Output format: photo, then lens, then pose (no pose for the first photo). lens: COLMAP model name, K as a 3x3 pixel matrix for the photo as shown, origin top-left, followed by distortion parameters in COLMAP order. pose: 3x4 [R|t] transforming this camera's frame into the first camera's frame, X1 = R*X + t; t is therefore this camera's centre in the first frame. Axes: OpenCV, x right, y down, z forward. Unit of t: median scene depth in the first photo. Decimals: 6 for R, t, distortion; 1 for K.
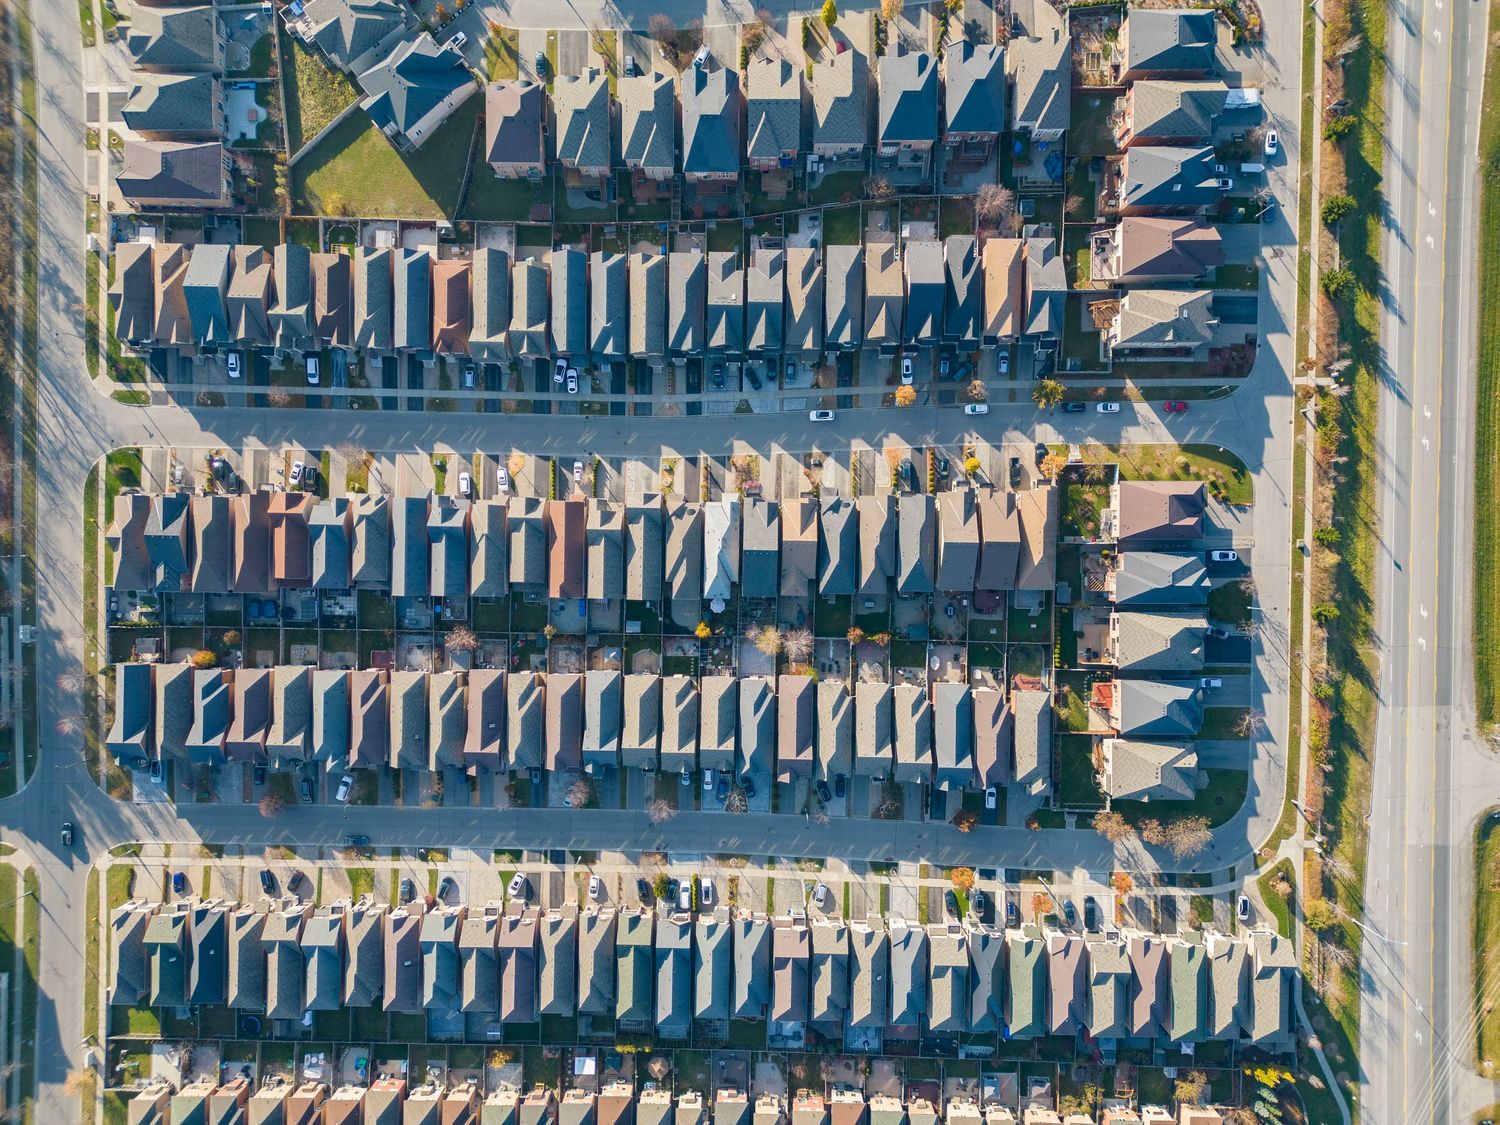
lens RADIAL K [[1044.9, 0, 746.8], [0, 1044.9, 570.4], [0, 0, 1]] dist [0.074404, -0.058599]
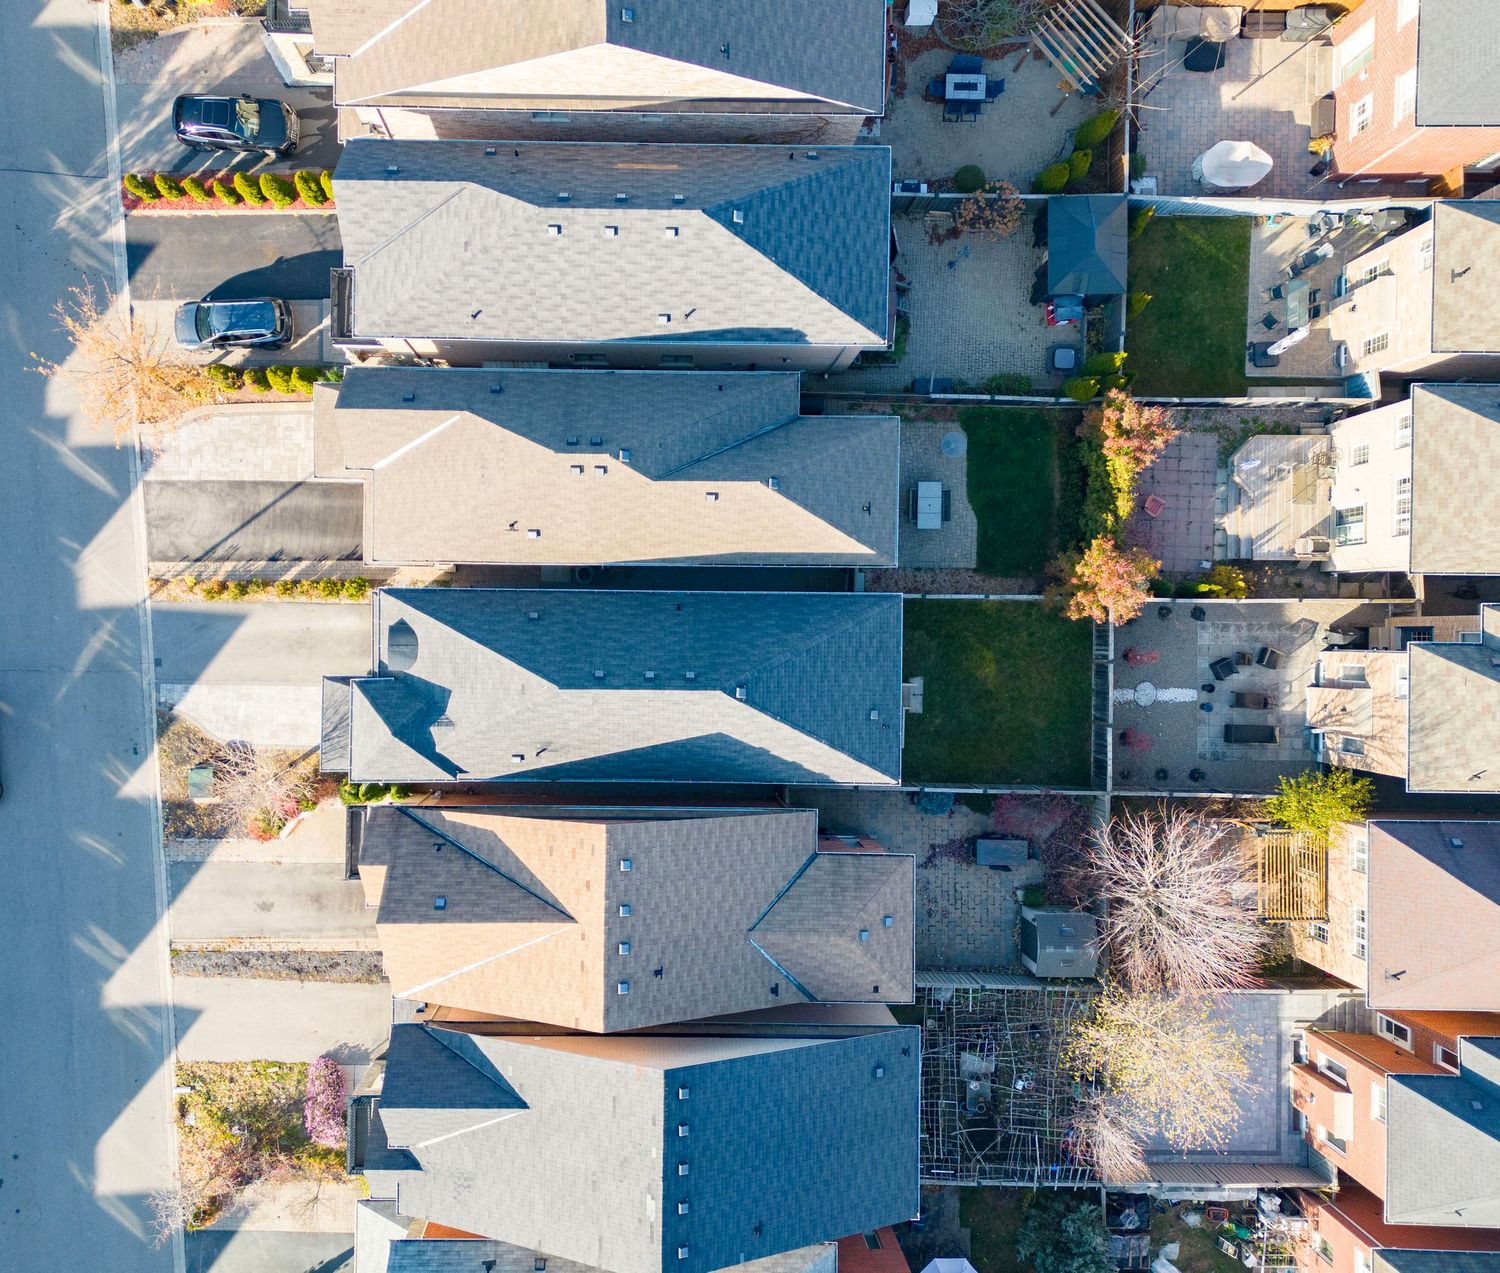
lens RADIAL K [[1211.8, 0, 646.7], [0, 1211.8, 604.1], [0, 0, 1]] dist [0.074680, -0.056867]
pose [[-0.007337, -0.999824, 0.017256, 0.096149], [0.999969, -0.007286, 0.003018, -0.021230], [-0.002892, 0.017277, 0.999847, 0.778716]]
